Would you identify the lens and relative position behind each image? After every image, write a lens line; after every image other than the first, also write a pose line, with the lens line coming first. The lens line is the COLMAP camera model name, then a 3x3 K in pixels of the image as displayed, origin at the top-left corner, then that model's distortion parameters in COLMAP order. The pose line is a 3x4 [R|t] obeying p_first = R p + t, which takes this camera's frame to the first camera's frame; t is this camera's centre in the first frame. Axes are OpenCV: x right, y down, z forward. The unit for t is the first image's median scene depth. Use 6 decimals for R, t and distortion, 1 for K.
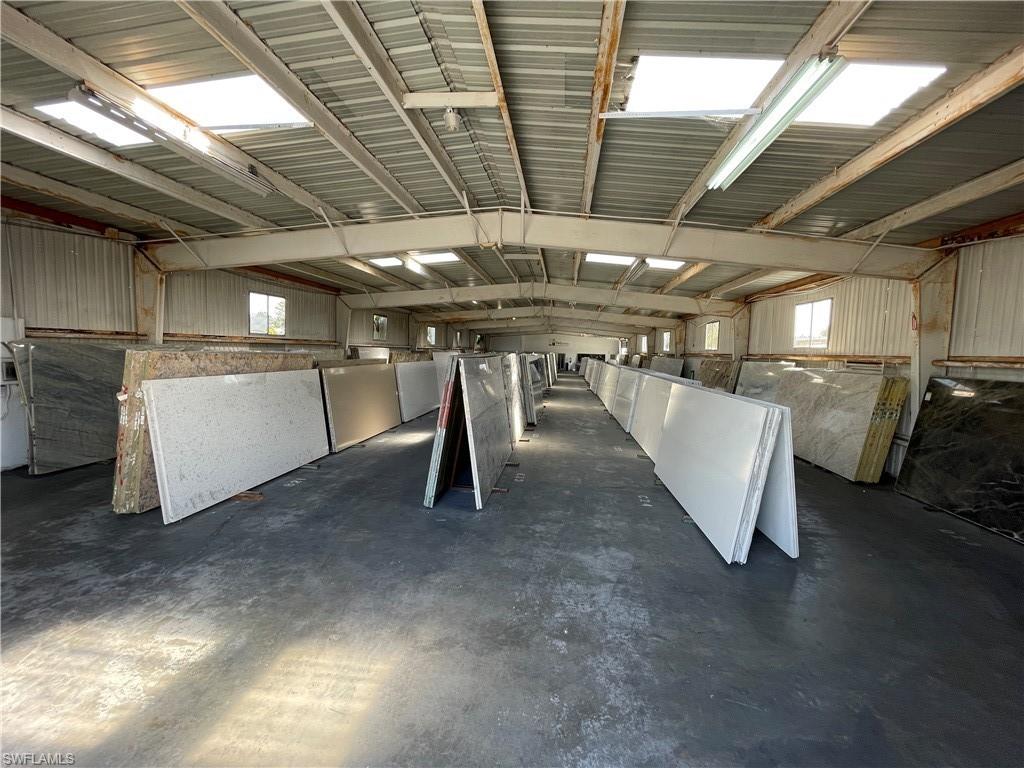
lens RADIAL K [[412.5, 0, 510.7], [0, 412.5, 380.1], [0, 0, 1]] dist [-0.003477, 0.000898]
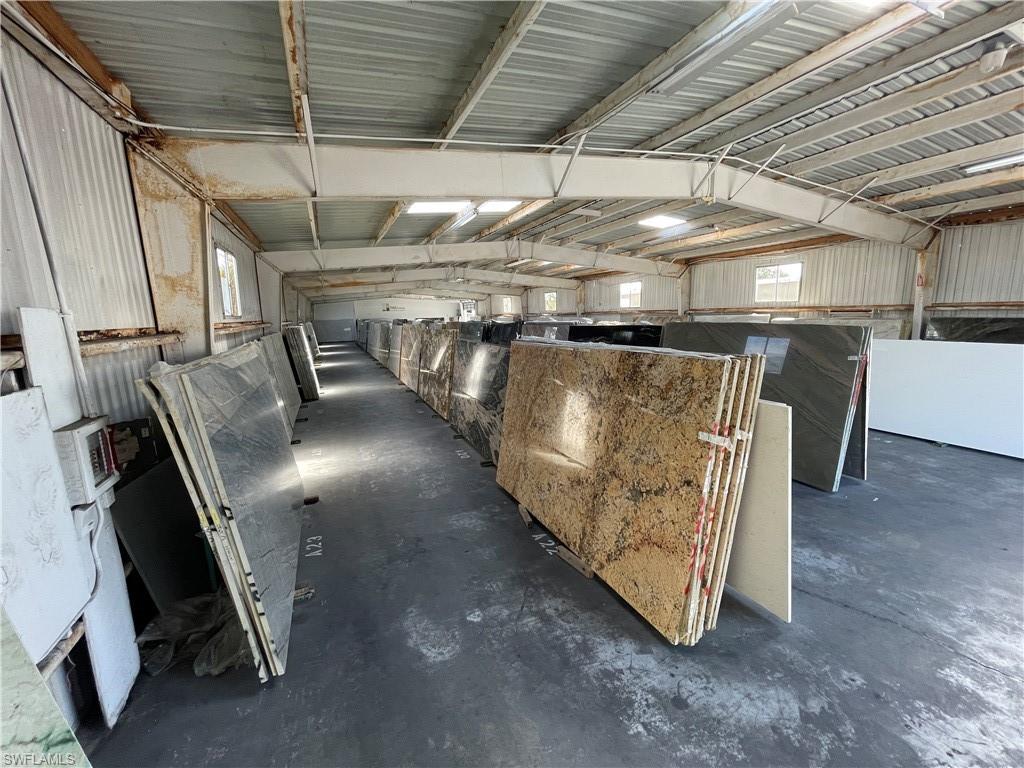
lens RADIAL K [[412.5, 0, 510.3], [0, 412.5, 383.6], [0, 0, 1]] dist [-0.003477, 0.000898]
pose [[0.855714, -0.140664, 0.497964, -0.815843], [0.090511, 0.988195, 0.123606, -0.075095], [-0.509472, -0.060700, 0.858343, 0.382981]]
